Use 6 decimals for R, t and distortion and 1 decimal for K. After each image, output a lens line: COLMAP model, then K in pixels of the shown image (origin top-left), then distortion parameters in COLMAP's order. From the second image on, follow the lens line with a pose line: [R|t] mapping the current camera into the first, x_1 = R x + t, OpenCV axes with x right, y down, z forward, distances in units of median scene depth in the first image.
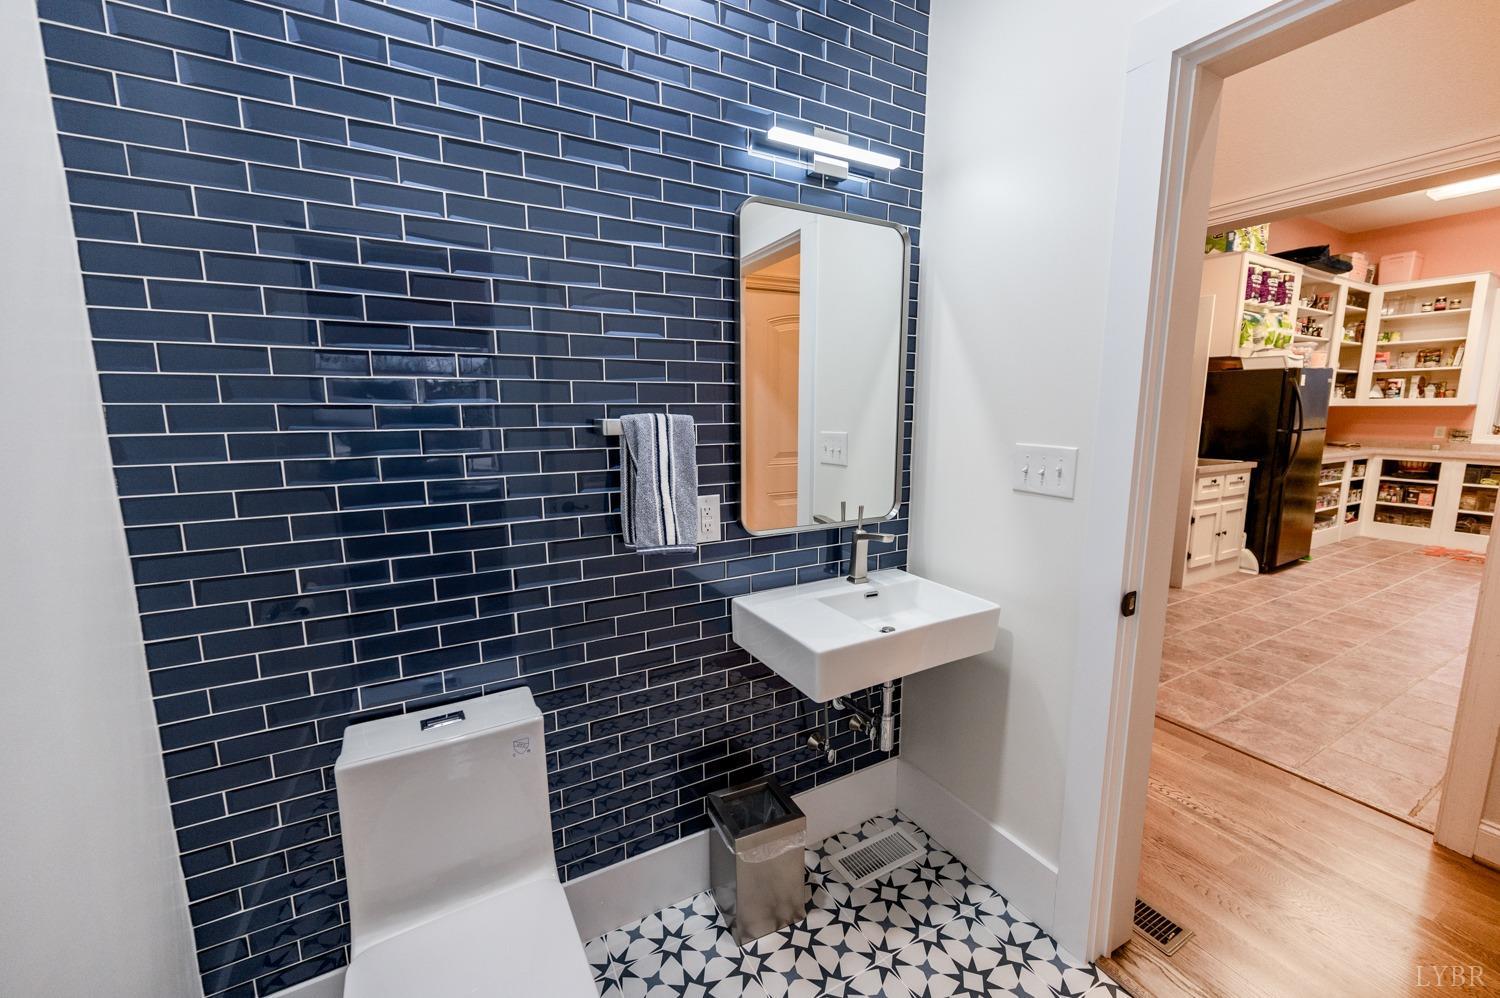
lens RADIAL K [[597.3, 0, 749.7], [0, 597.3, 490.5], [0, 0, 1]] dist [-0.000724, 0.000071]
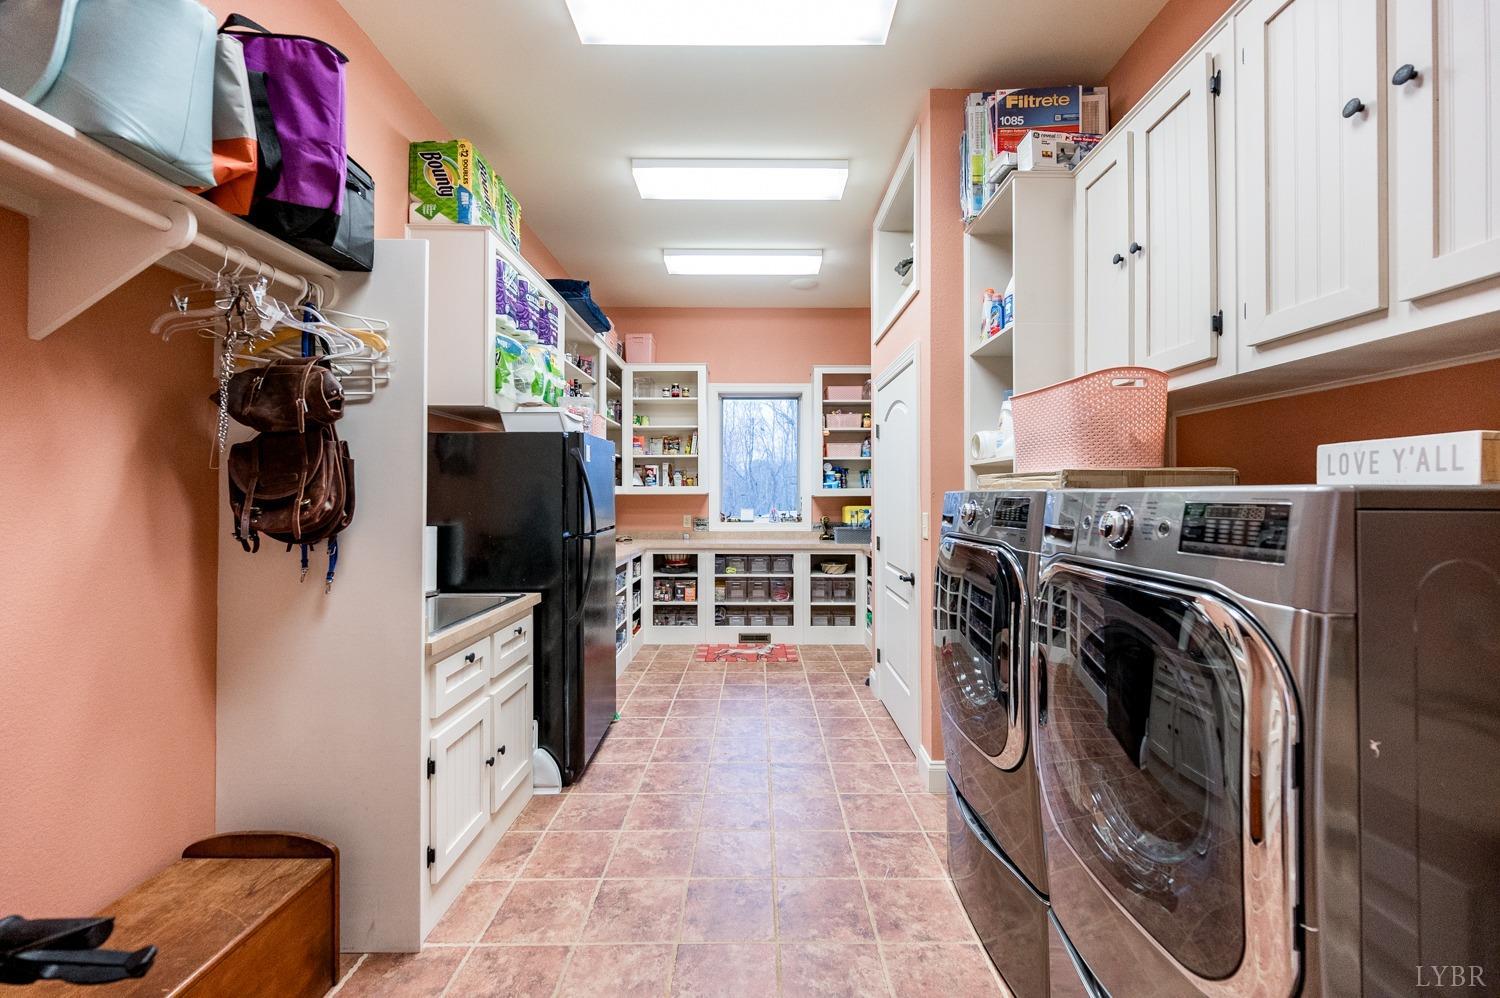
lens RADIAL K [[597.3, 0, 749.7], [0, 597.3, 490.5], [0, 0, 1]] dist [-0.000724, 0.000071]
pose [[0.499727, 0.004163, 0.866173, 0.382374], [0.124302, 0.989293, -0.076469, -0.062872], [-0.857217, 0.145881, 0.493859, 0.447459]]
